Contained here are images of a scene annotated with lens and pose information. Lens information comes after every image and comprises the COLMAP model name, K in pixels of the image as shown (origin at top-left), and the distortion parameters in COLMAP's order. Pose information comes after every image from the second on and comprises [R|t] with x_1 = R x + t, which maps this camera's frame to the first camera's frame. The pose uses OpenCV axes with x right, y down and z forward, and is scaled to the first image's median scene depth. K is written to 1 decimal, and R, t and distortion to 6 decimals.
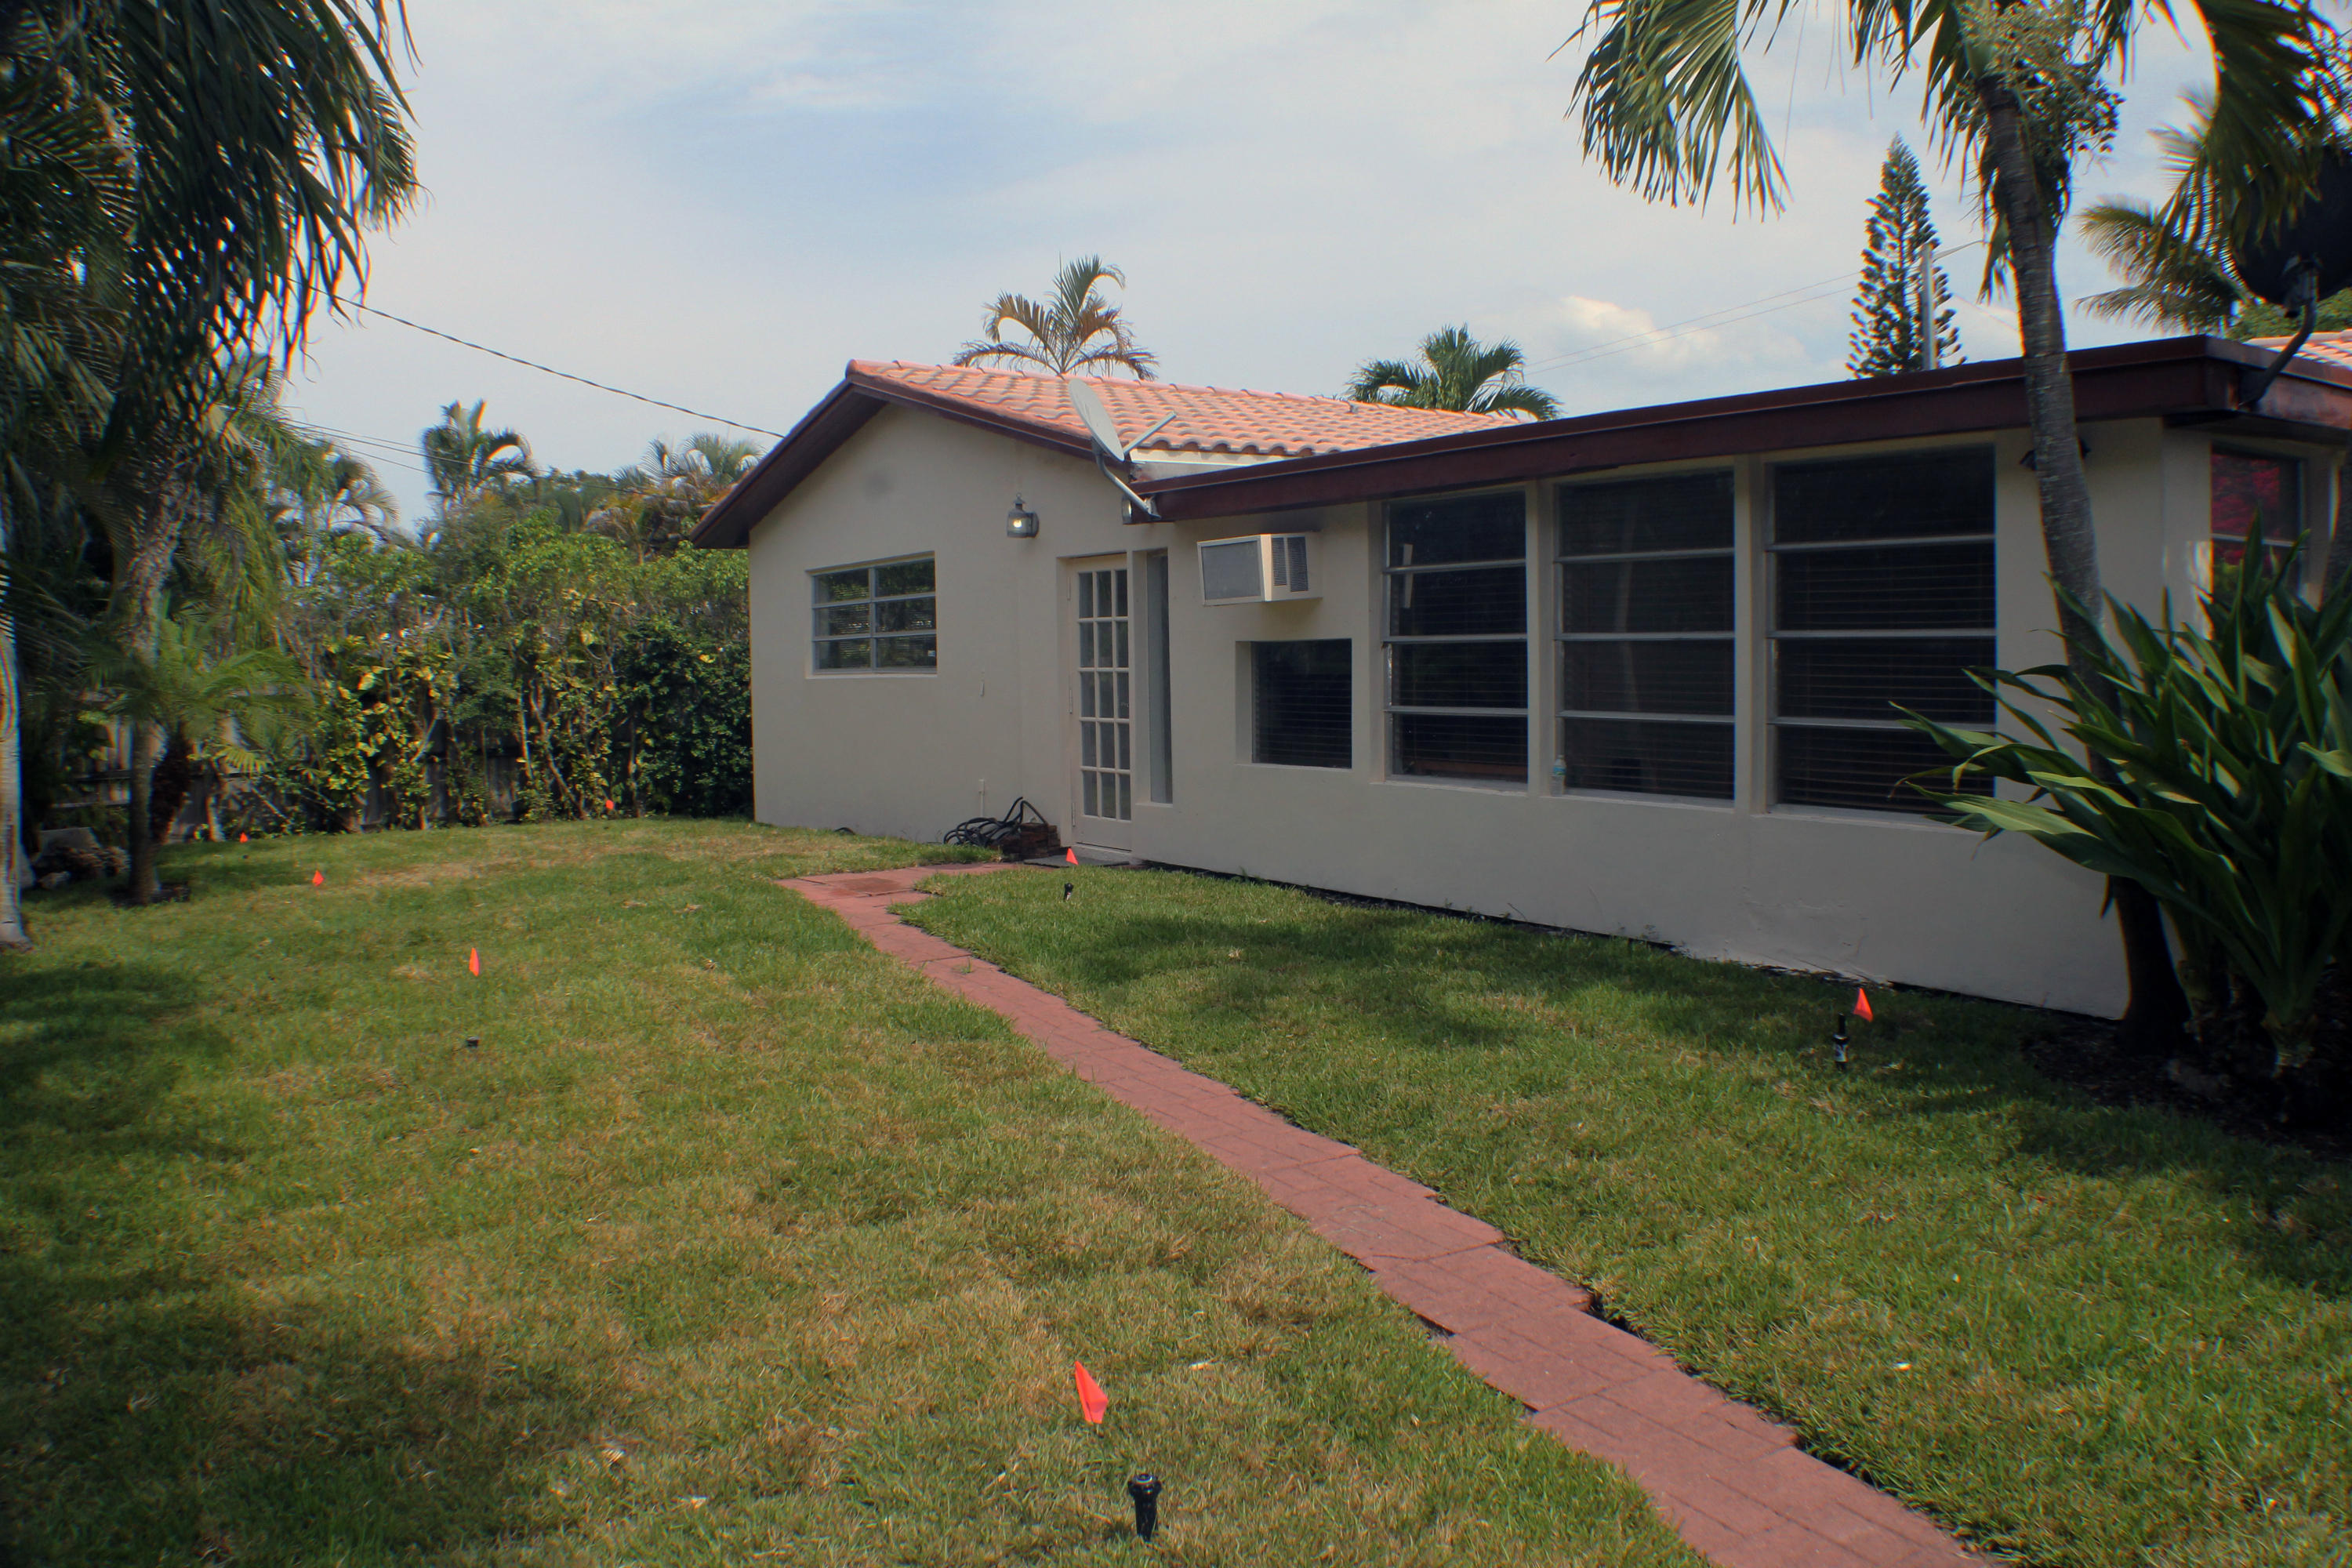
lens RADIAL K [[2273.9, 0, 1177.1], [0, 2273.9, 784.7], [0, 0, 1]] dist [0.007639, 0.000000]
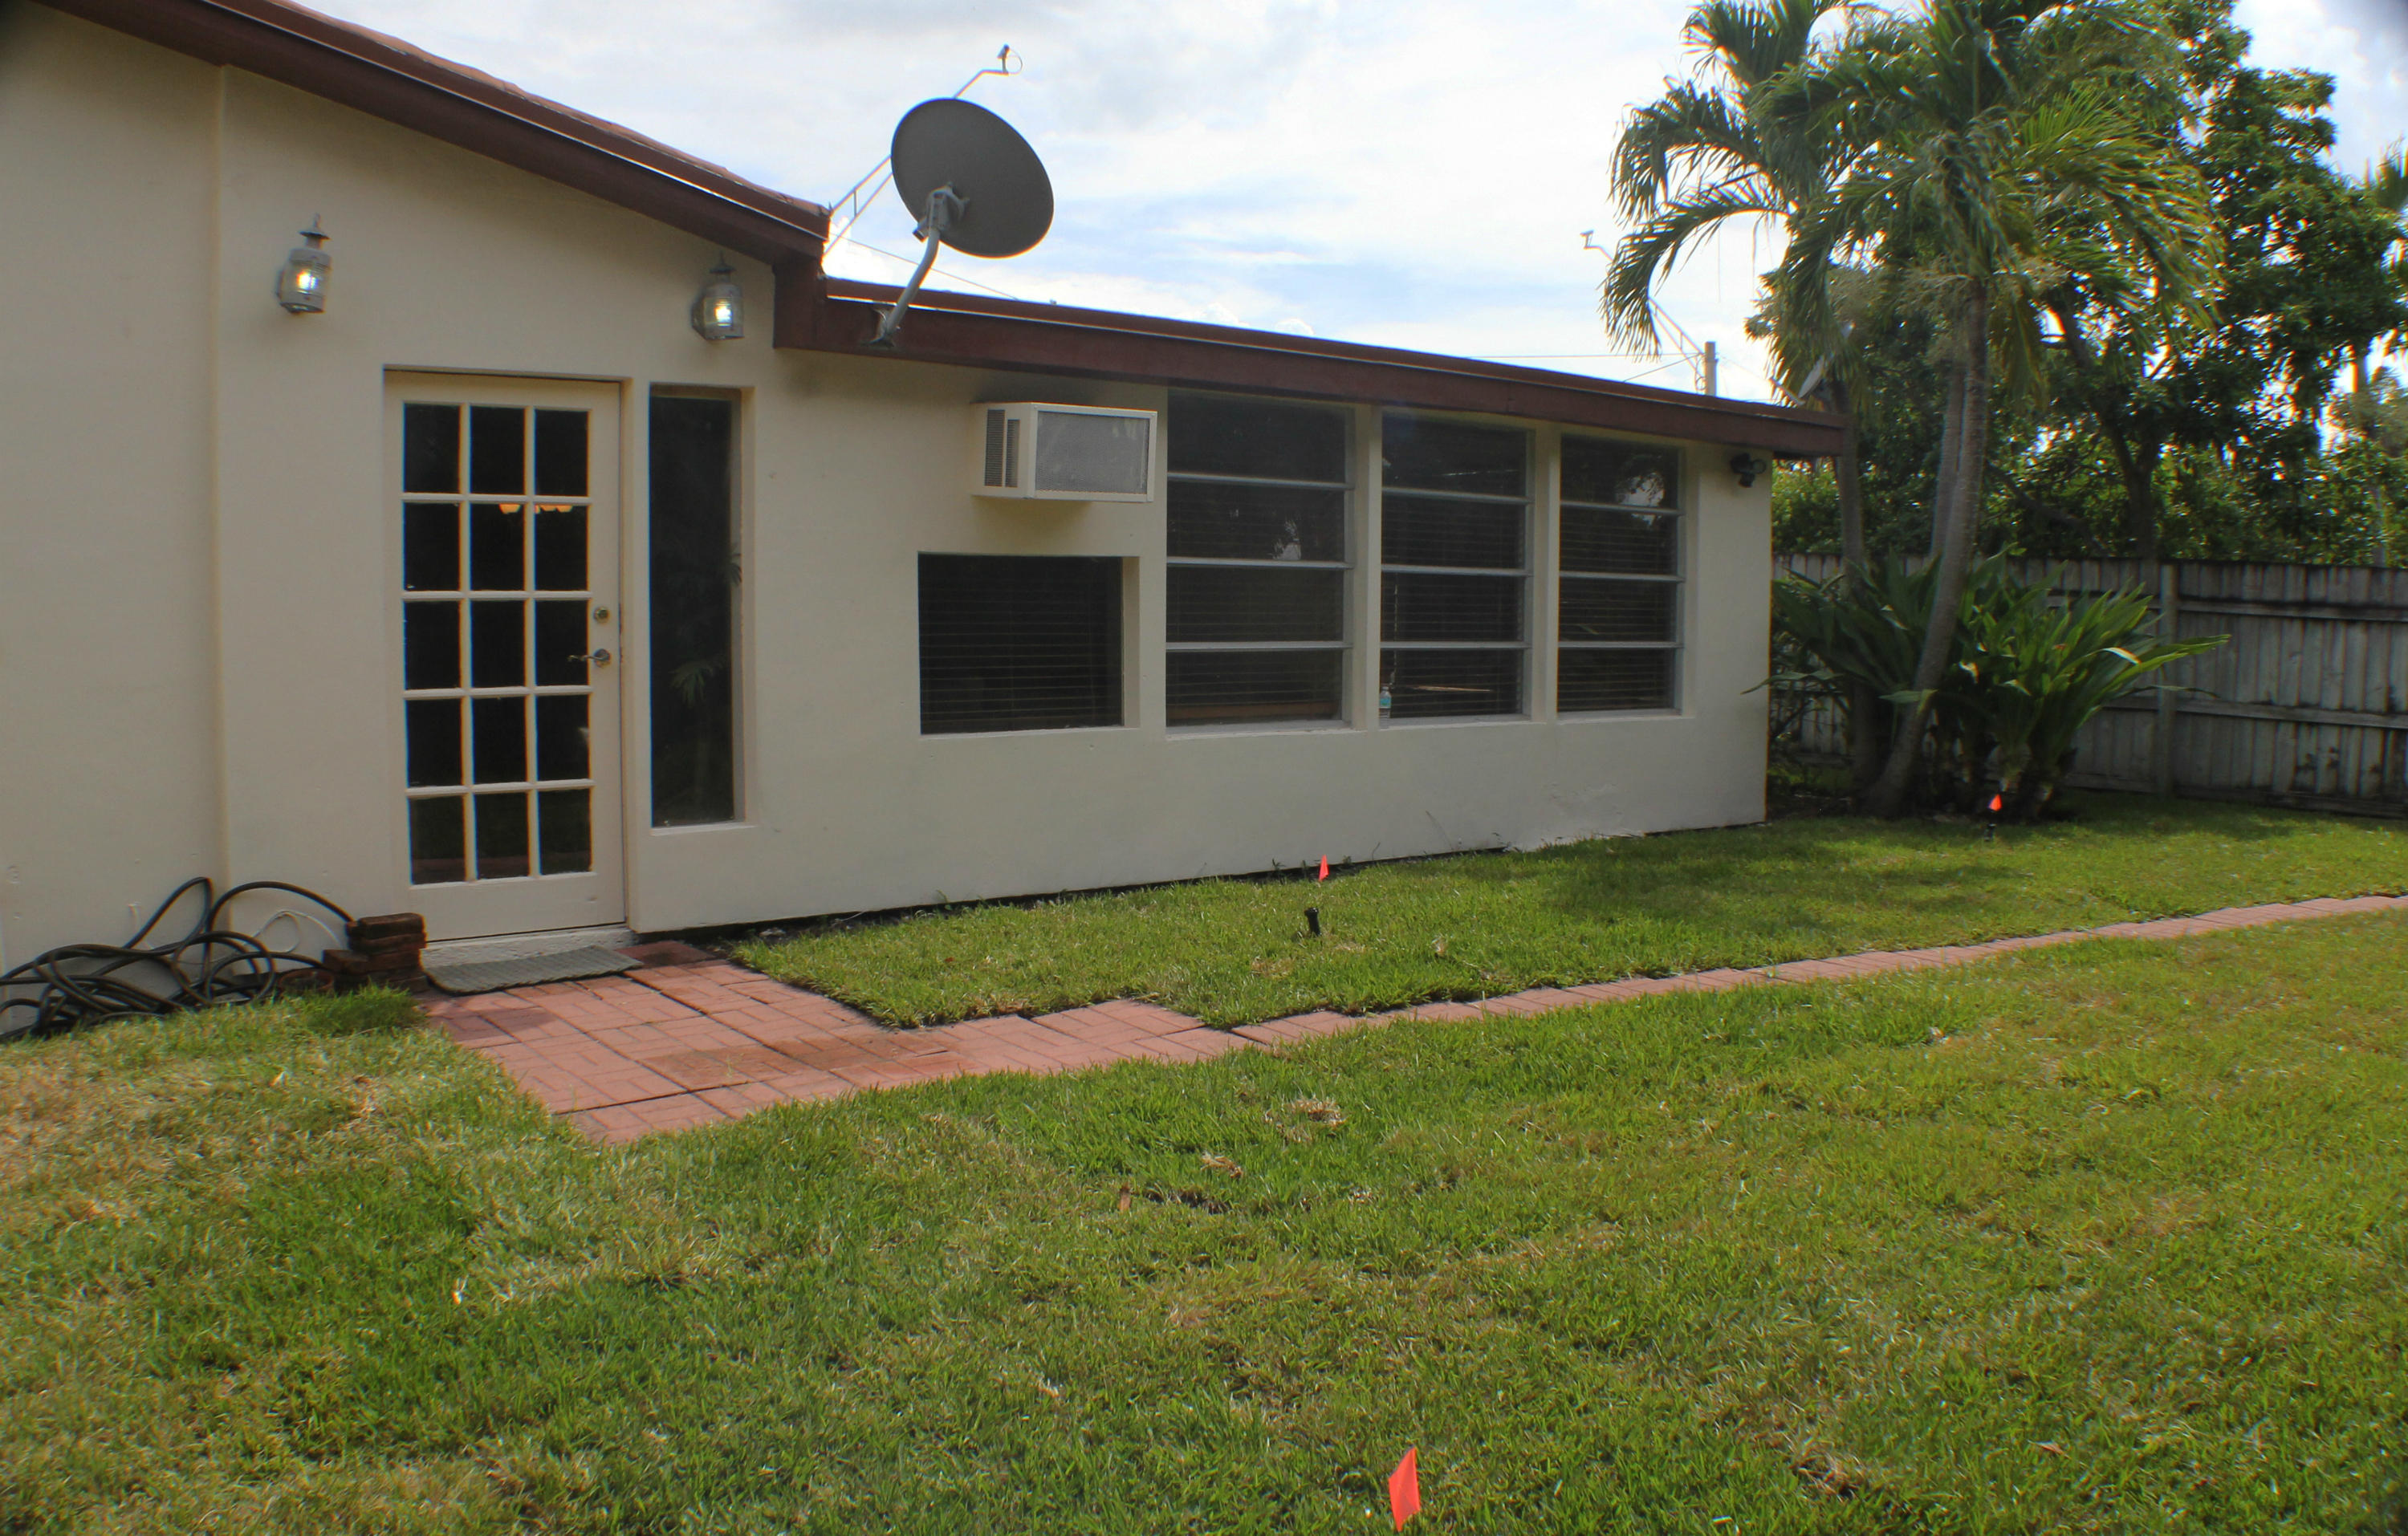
lens RADIAL K [[2083.3, 0, 1202.5], [0, 2083.3, 763.1], [0, 0, 1]] dist [-0.064071, 0.004380]
pose [[-0.186835, -0.088022, 0.978440, -0.665529], [0.036052, 0.994693, 0.096369, -0.066026], [-0.981730, 0.053280, -0.182670, 1.169089]]
